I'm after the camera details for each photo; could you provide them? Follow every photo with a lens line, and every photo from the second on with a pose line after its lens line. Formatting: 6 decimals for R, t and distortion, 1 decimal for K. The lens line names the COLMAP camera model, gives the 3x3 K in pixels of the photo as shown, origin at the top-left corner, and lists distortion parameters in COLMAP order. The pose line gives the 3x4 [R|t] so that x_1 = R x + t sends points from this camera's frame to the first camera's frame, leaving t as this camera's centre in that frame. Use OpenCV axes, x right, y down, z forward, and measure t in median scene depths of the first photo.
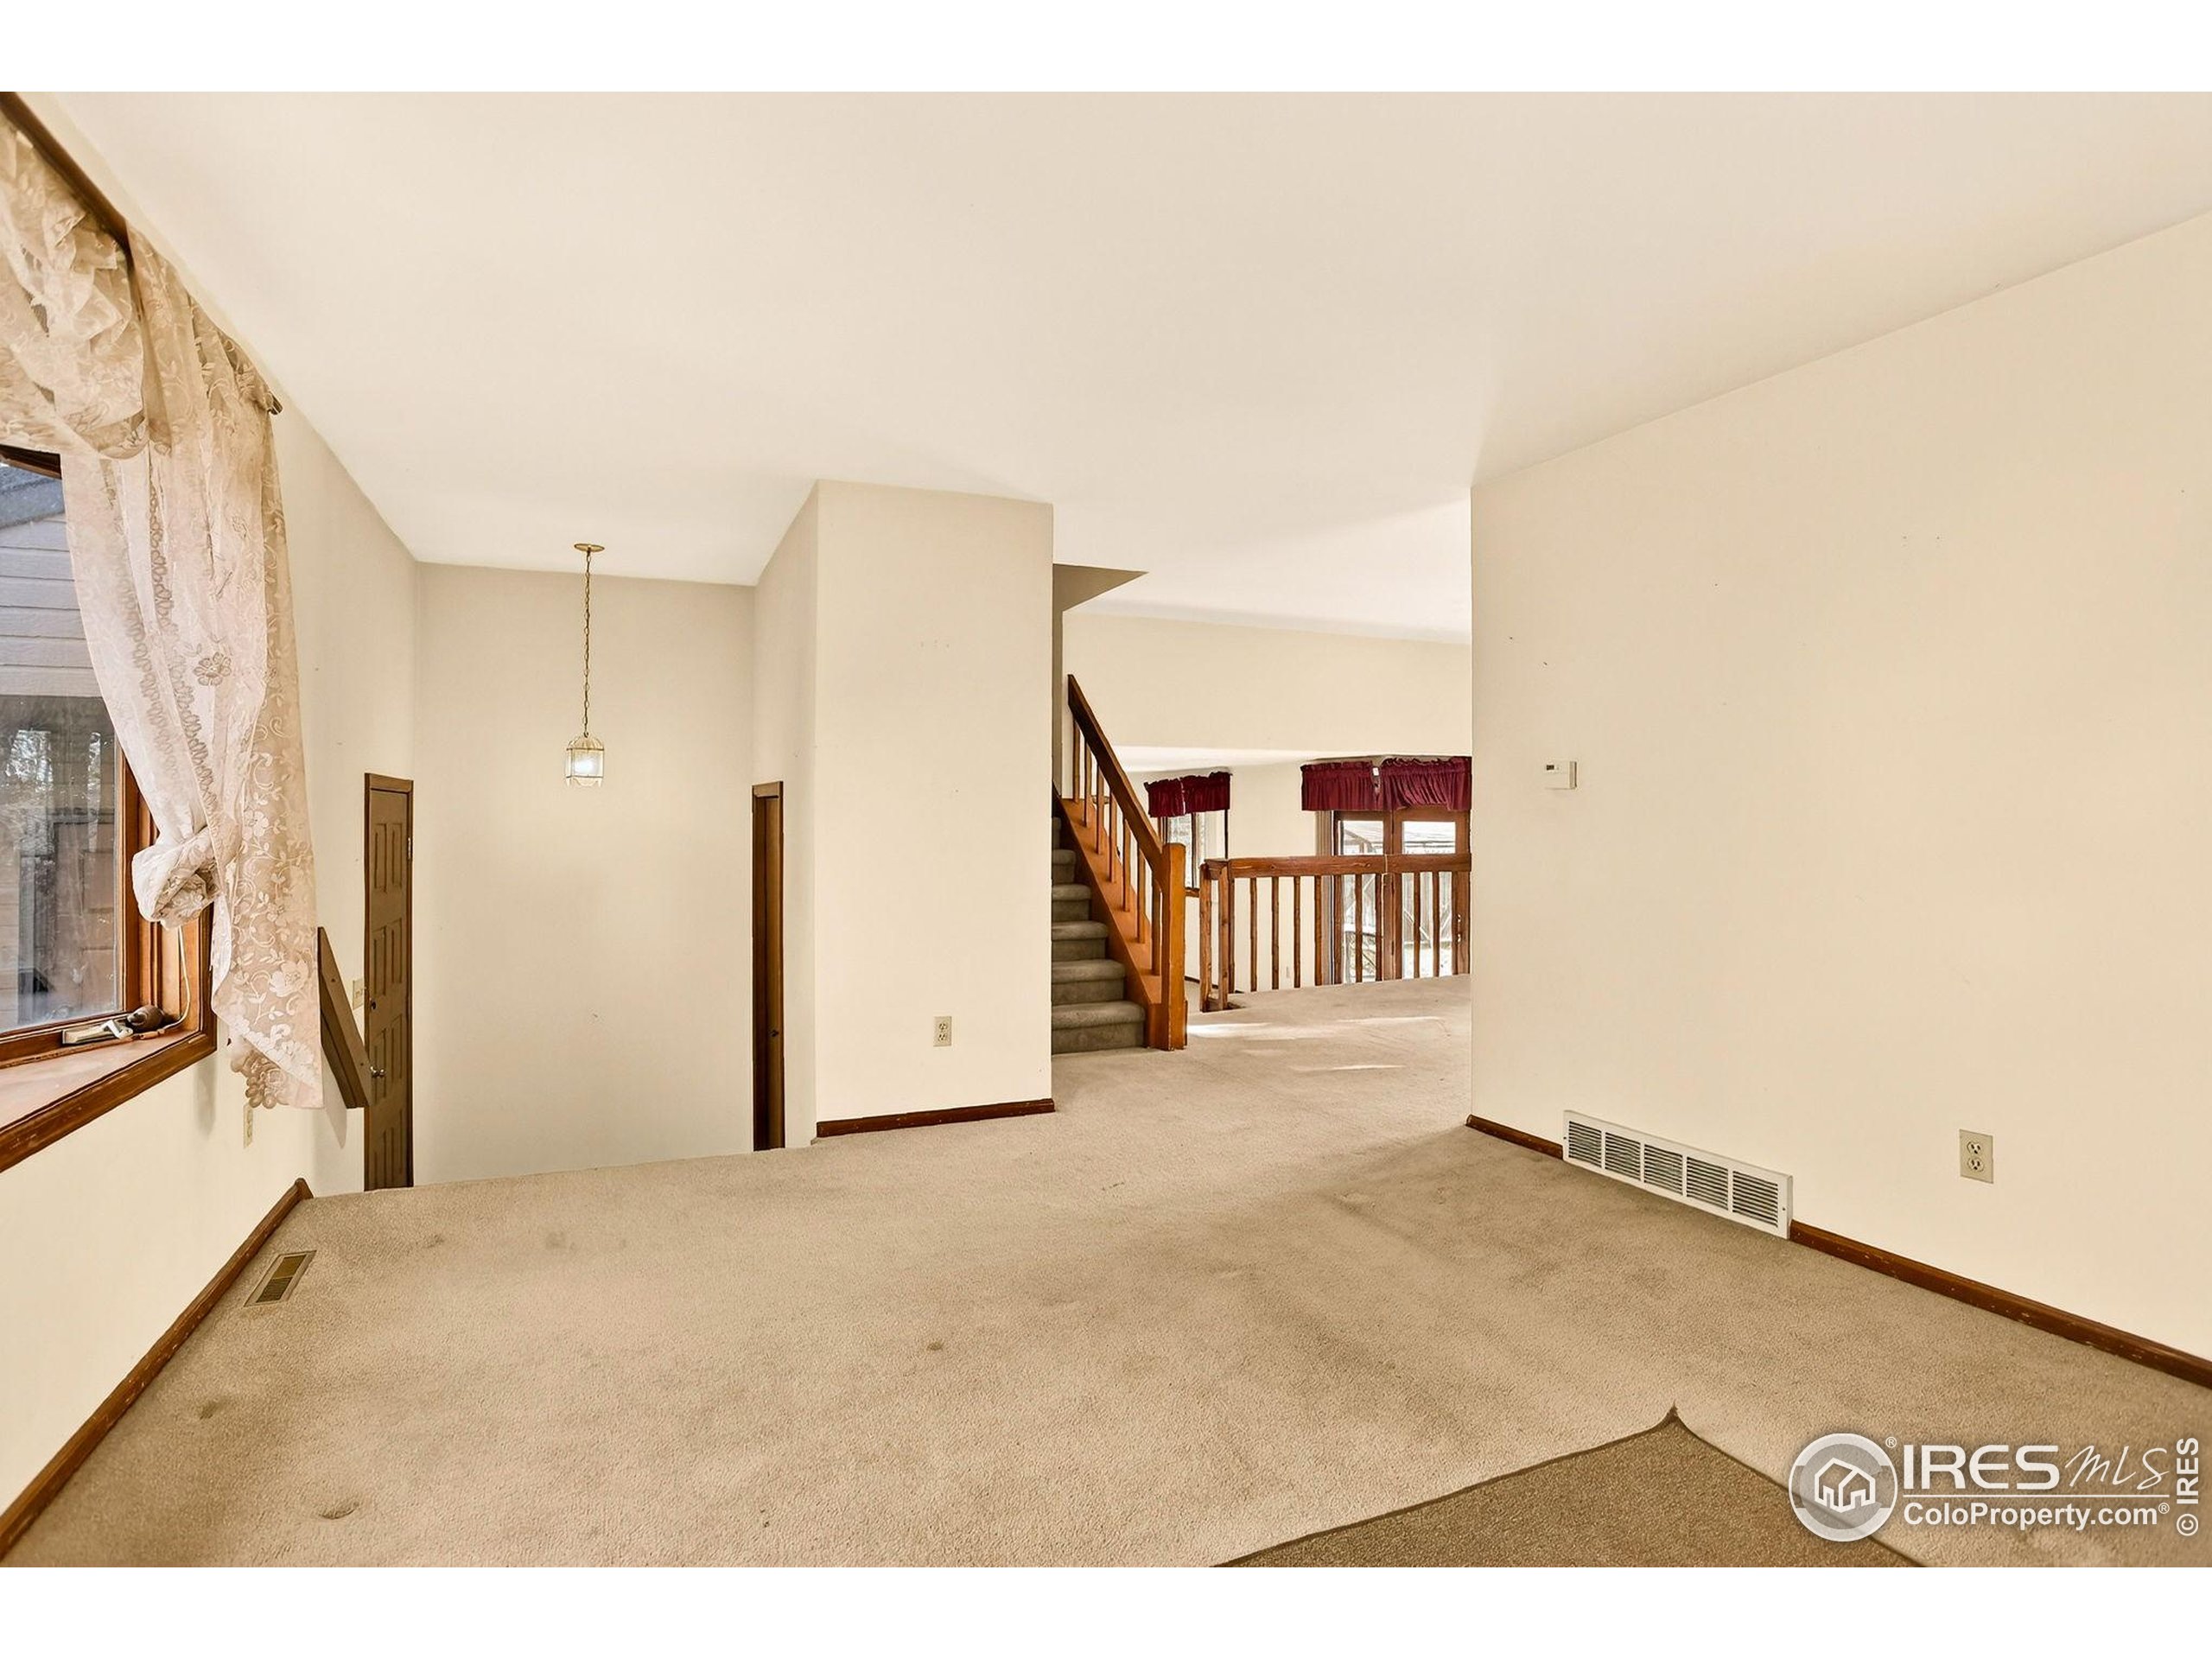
lens RADIAL K [[1106.0, 0, 1094.9], [0, 1106.0, 837.5], [0, 0, 1]] dist [-0.071352, 0.027478]
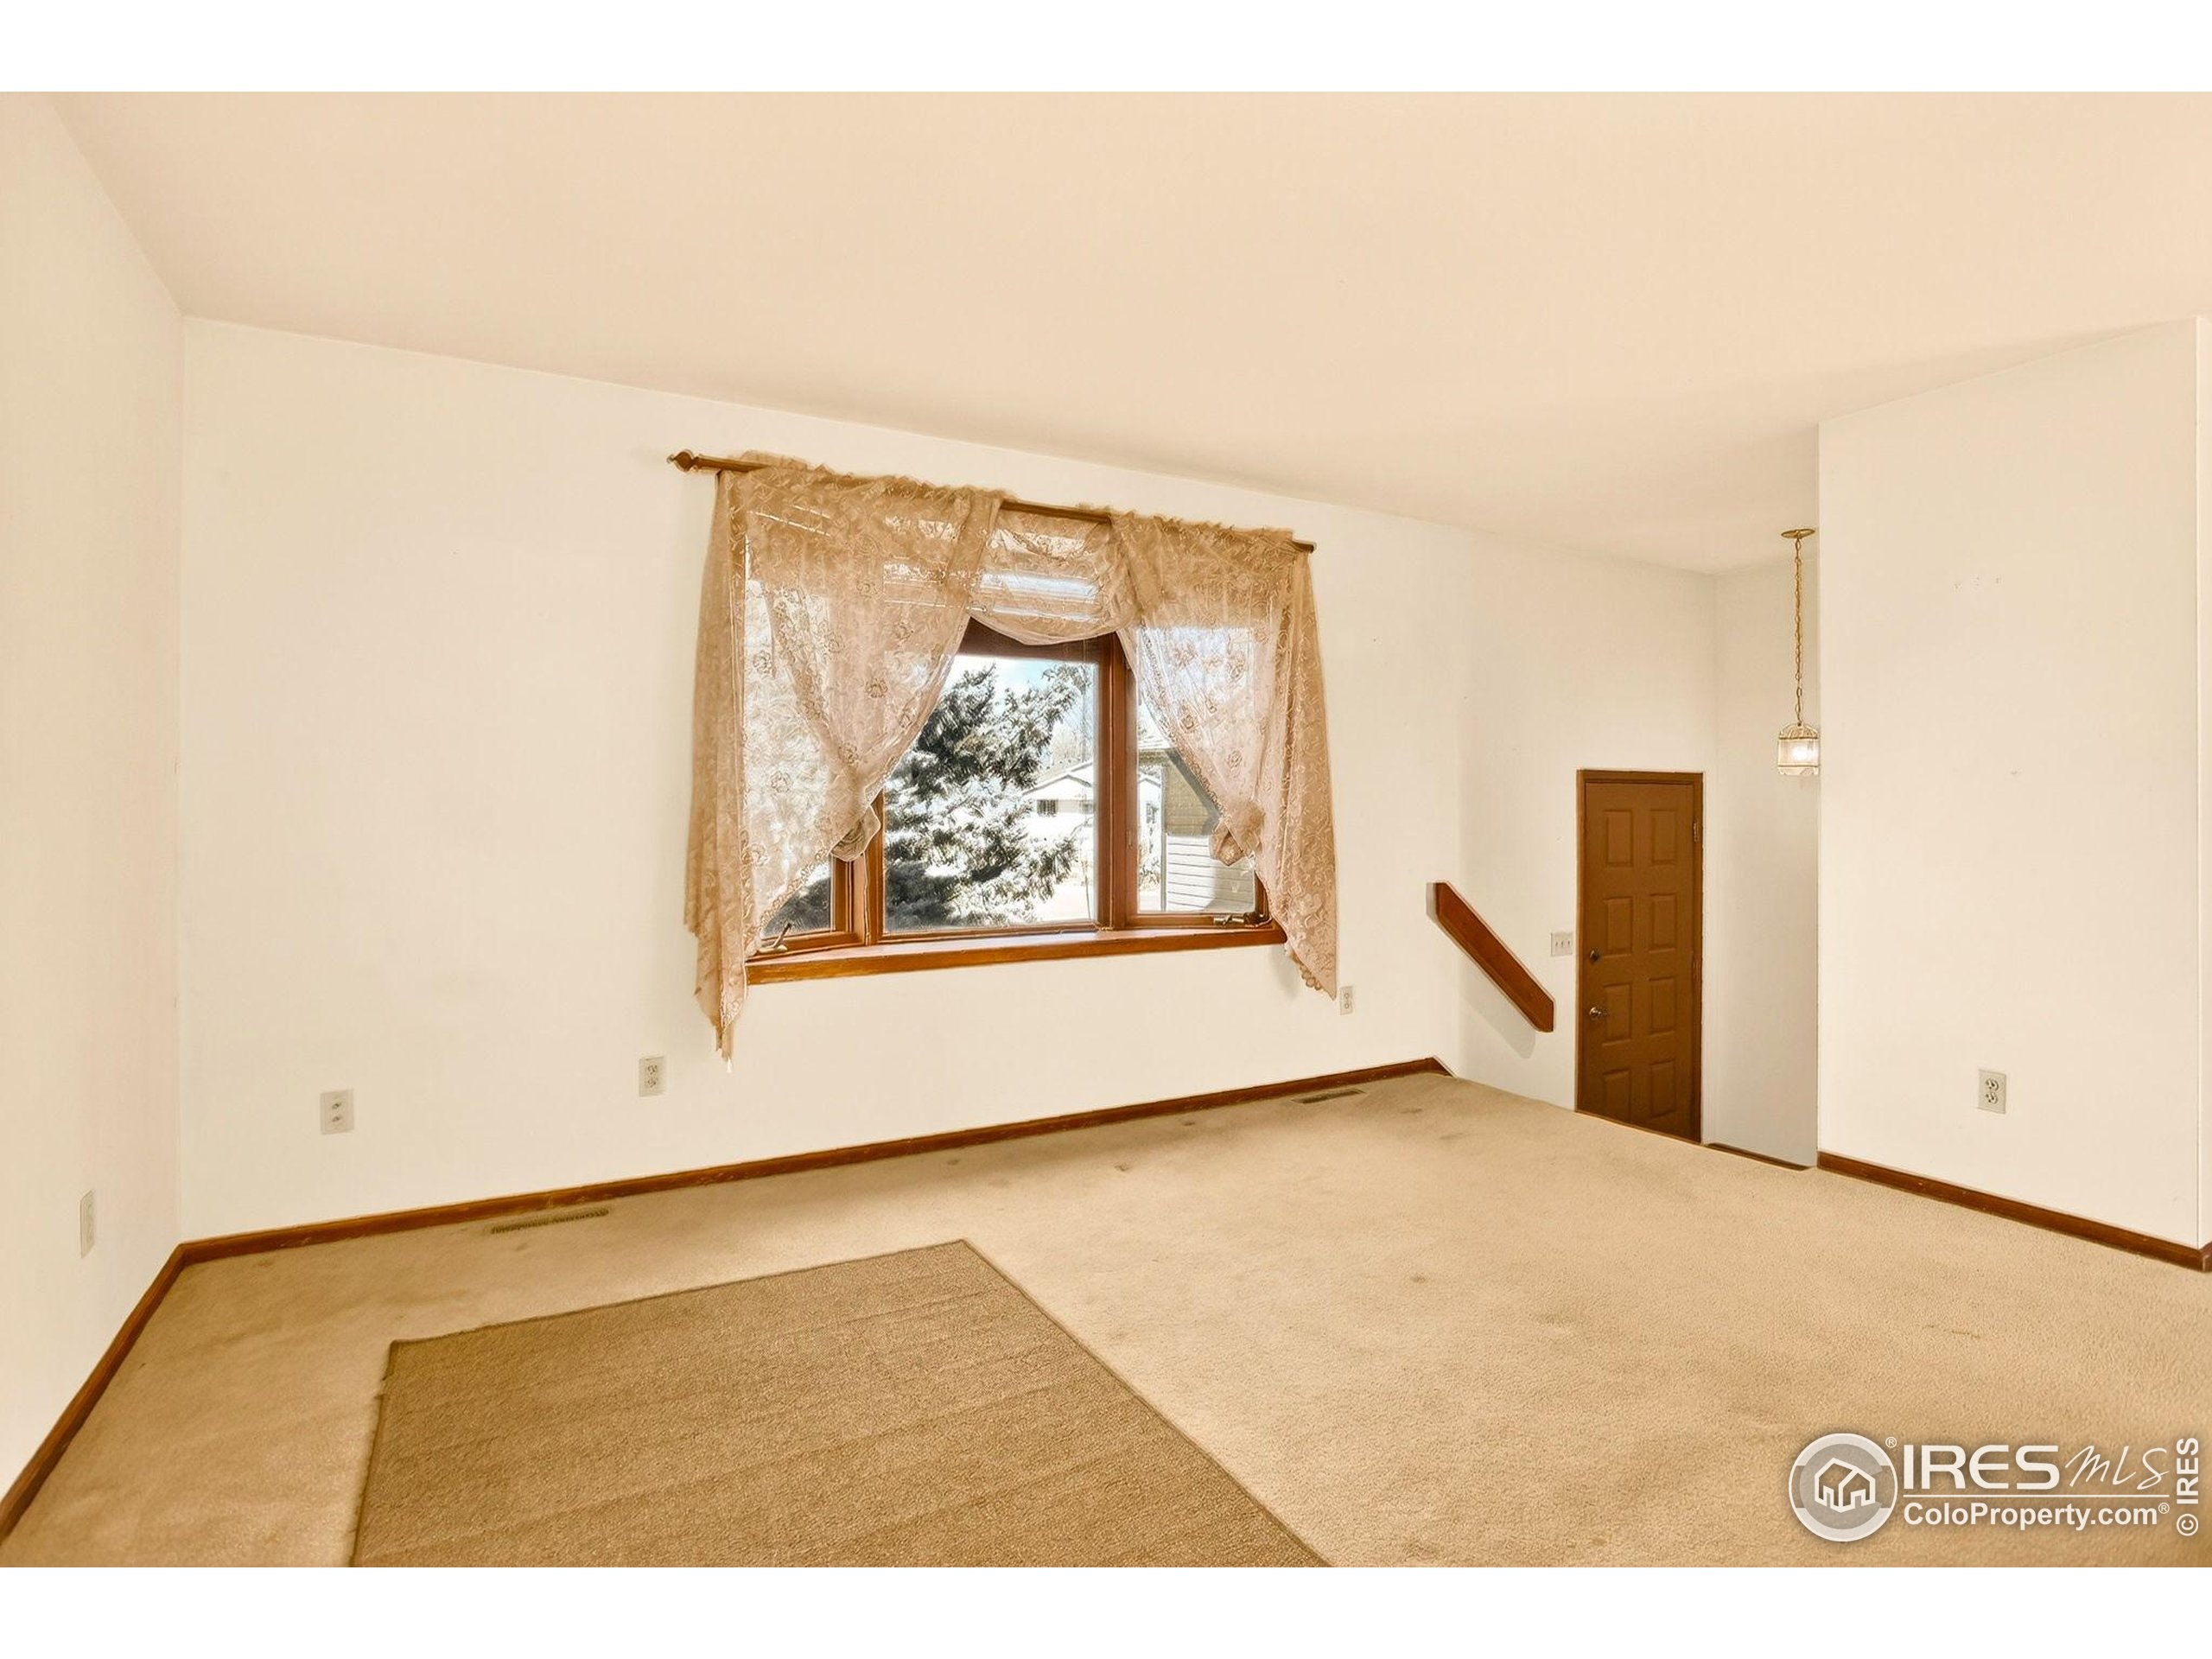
lens RADIAL K [[1106.0, 0, 1094.9], [0, 1106.0, 837.5], [0, 0, 1]] dist [-0.071352, 0.027478]
pose [[0.103973, 0.031273, -0.994088, 0.517635], [-0.022725, 0.999319, 0.029060, -0.004897], [0.994320, 0.019569, 0.104613, 0.309678]]
